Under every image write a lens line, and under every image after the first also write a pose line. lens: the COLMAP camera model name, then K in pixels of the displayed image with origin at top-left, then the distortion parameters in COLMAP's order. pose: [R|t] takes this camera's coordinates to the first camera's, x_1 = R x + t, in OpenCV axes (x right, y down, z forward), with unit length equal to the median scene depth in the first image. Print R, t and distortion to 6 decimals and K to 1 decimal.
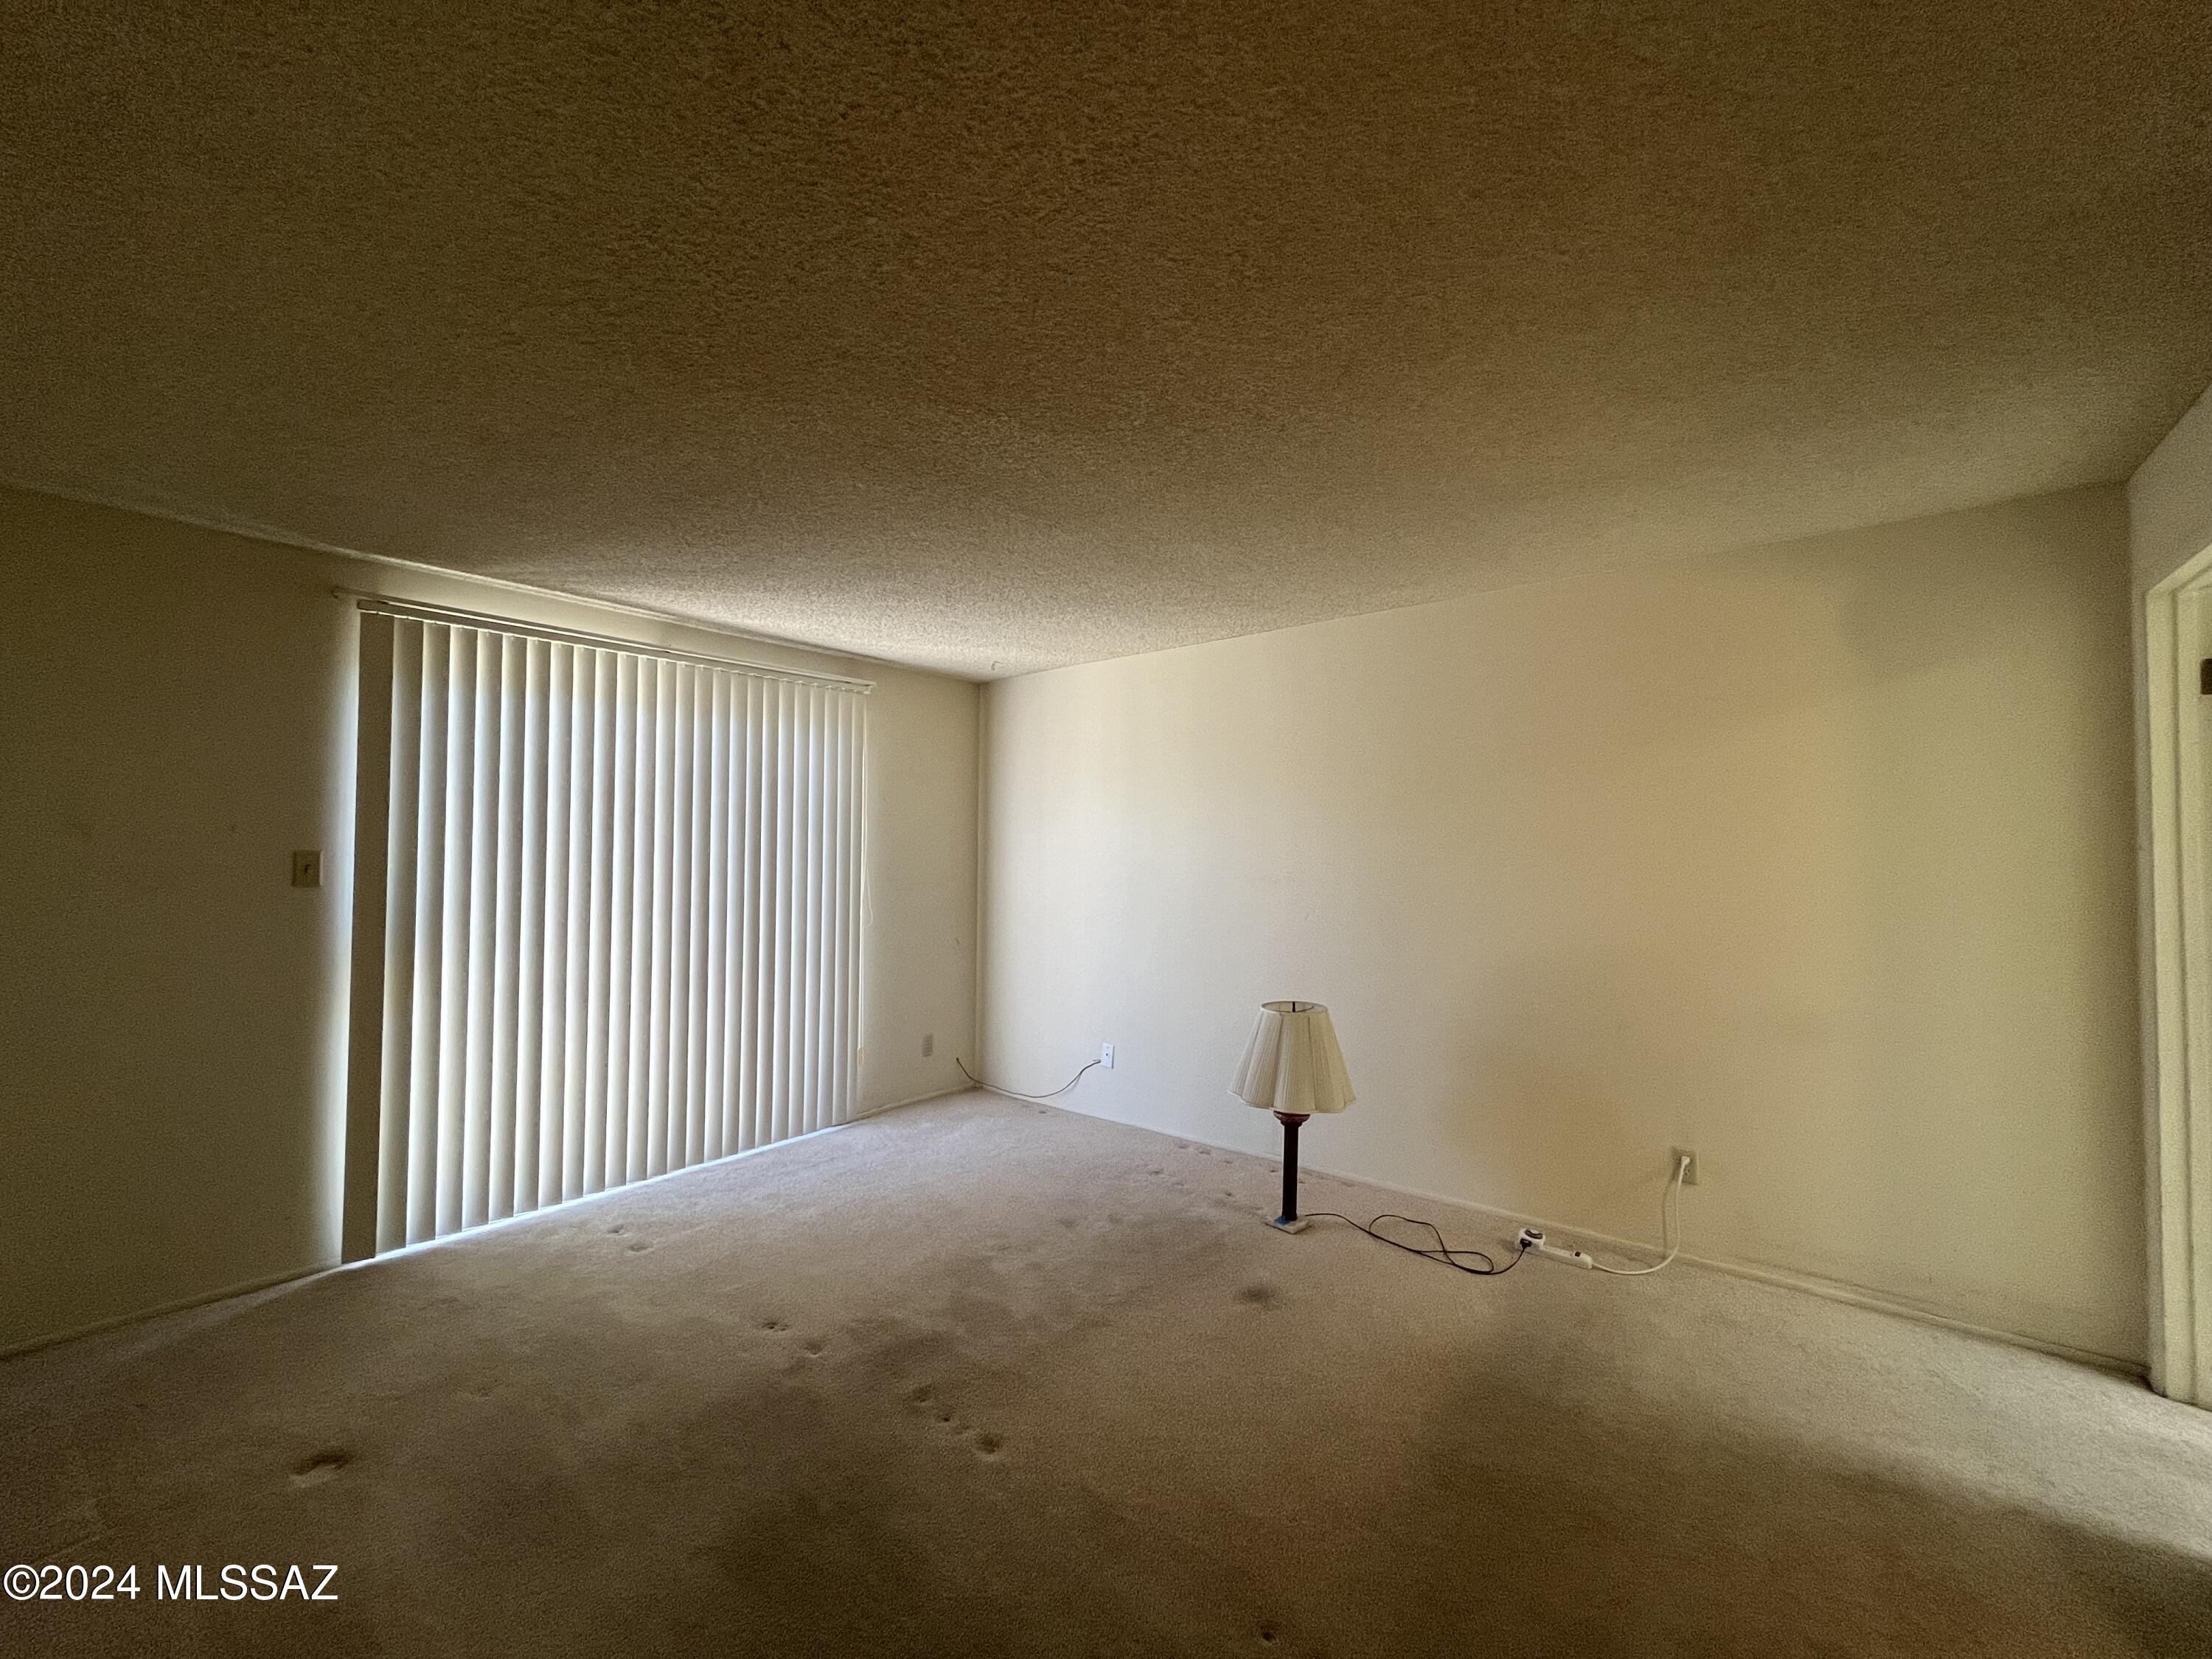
lens RADIAL K [[890.0, 0, 1109.0], [0, 890.0, 824.3], [0, 0, 1]] dist [-0.003381, -0.000084]
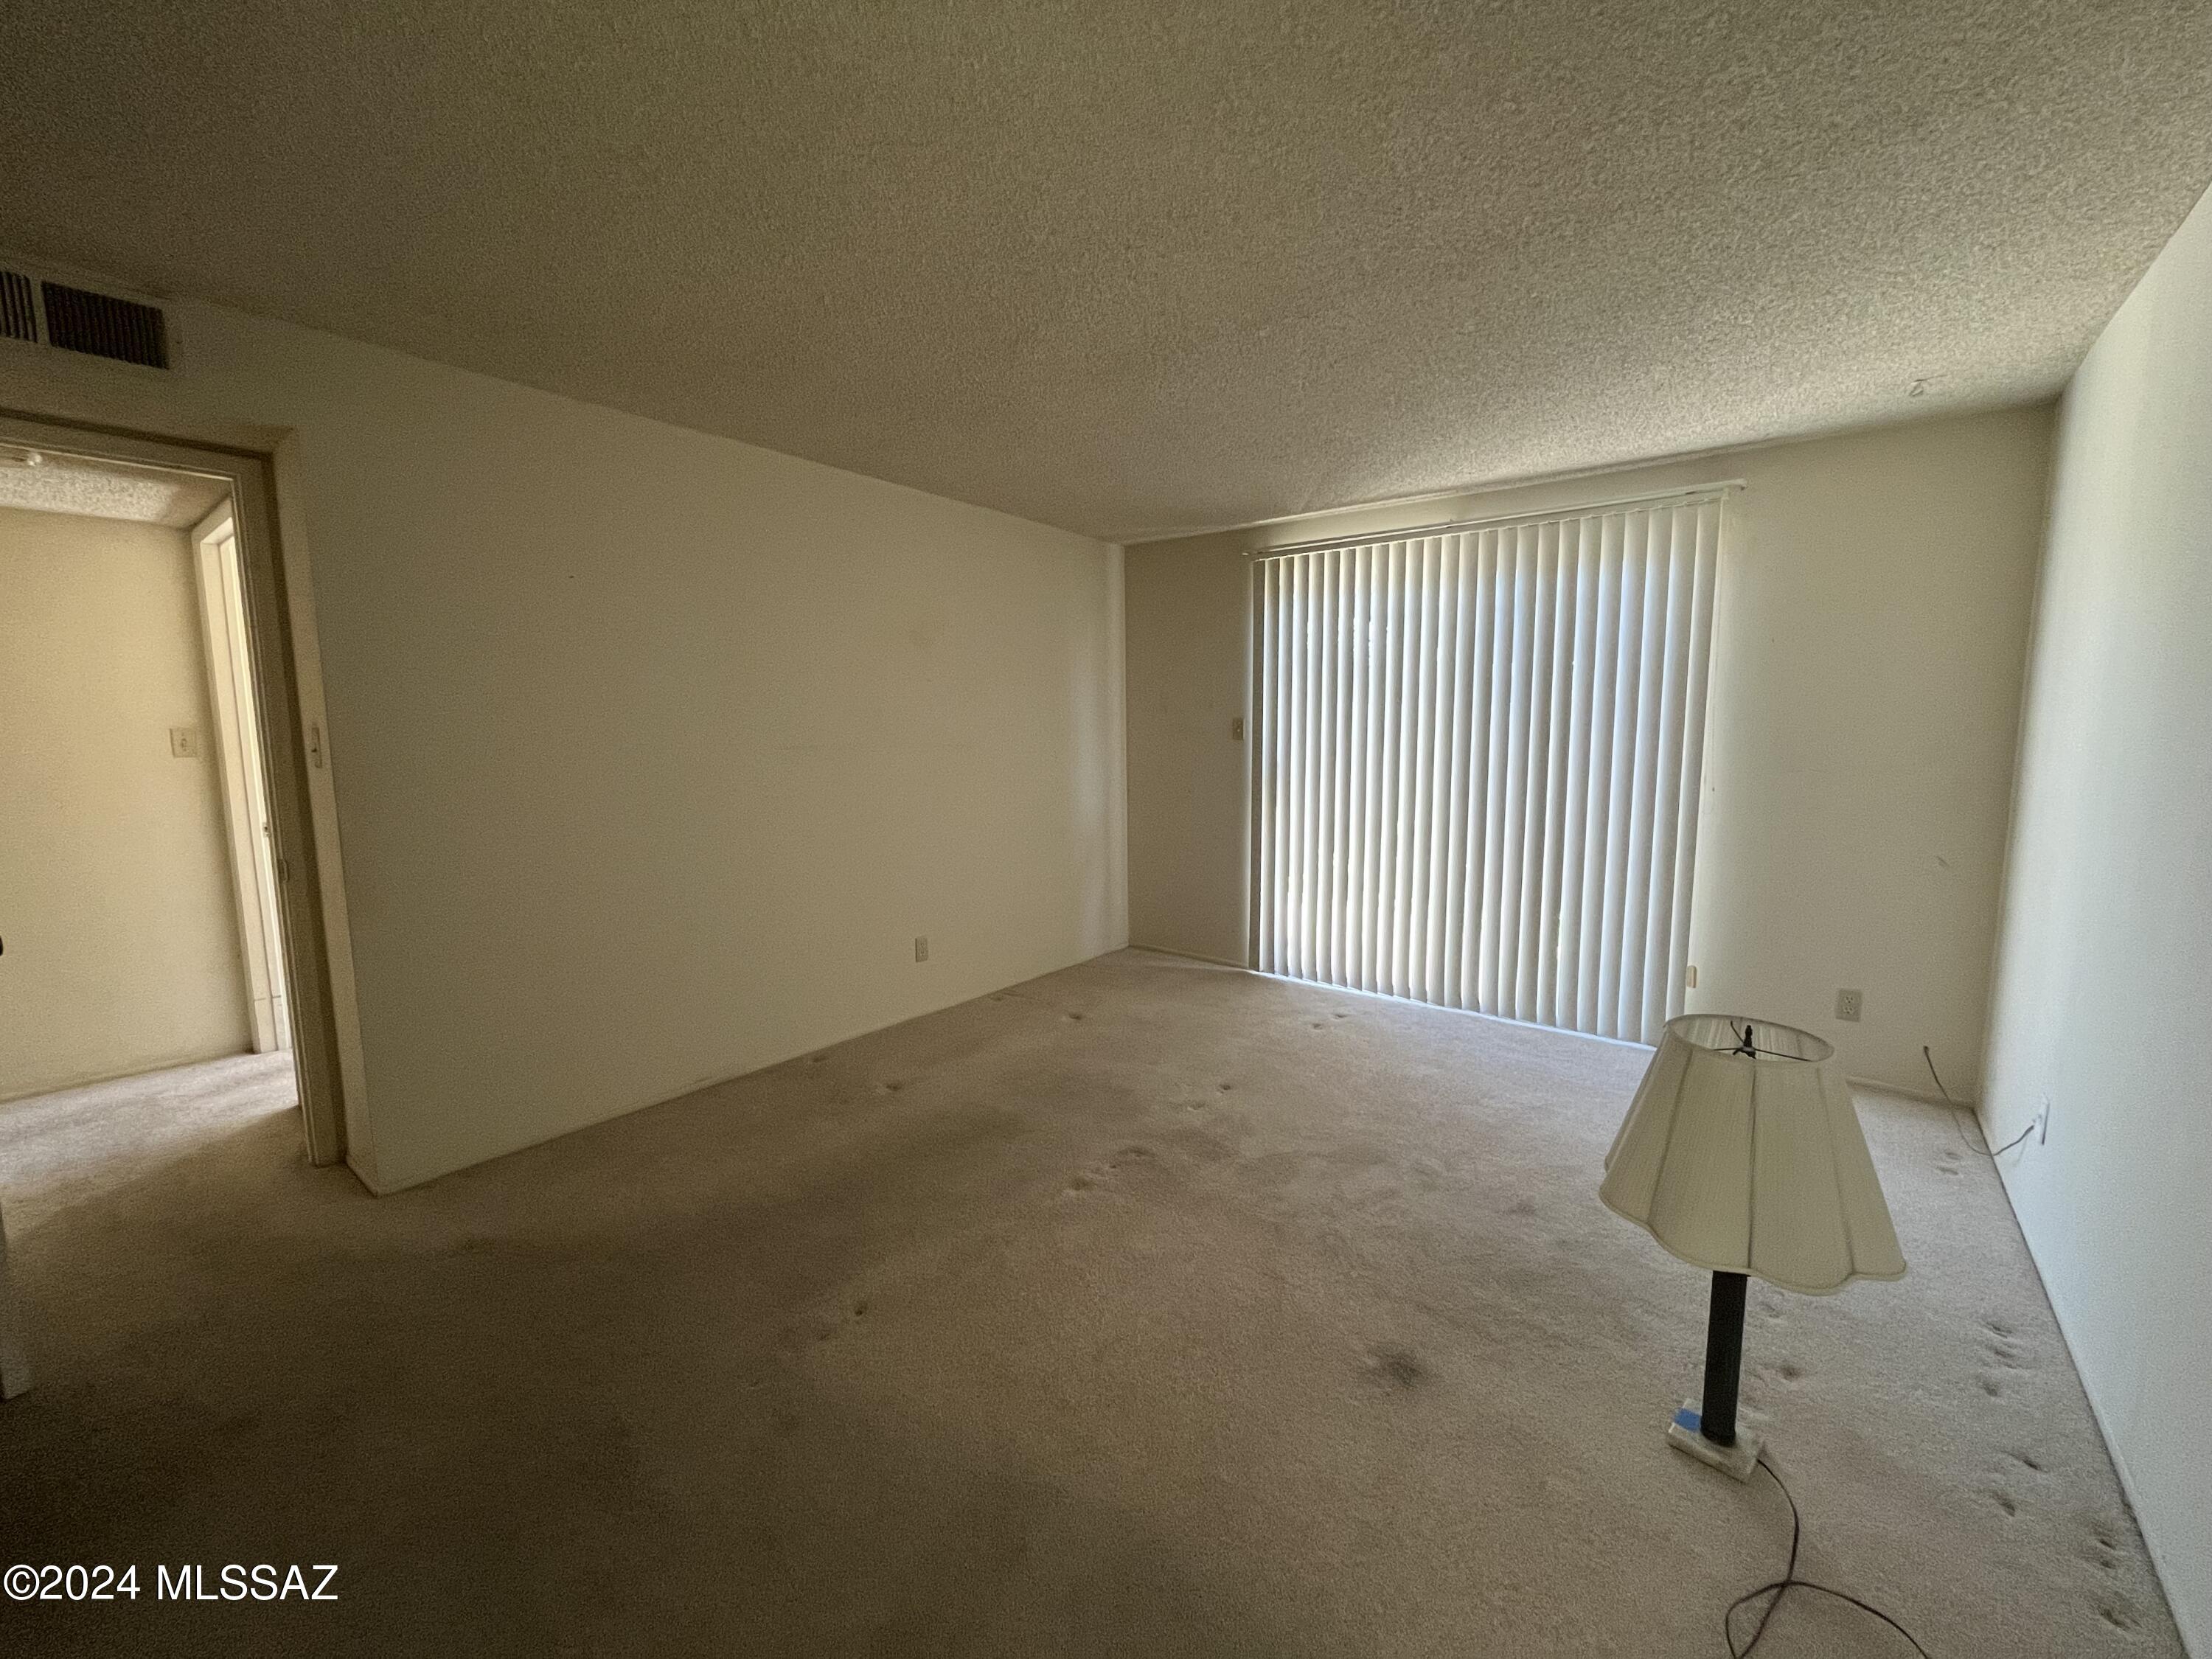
lens RADIAL K [[890.0, 0, 1109.0], [0, 890.0, 824.3], [0, 0, 1]] dist [-0.003381, -0.000084]
pose [[-0.012840, 0.110521, -0.993791, 0.669819], [0.035653, 0.993291, 0.110004, 0.029735], [0.999282, -0.034020, -0.016695, 0.675074]]
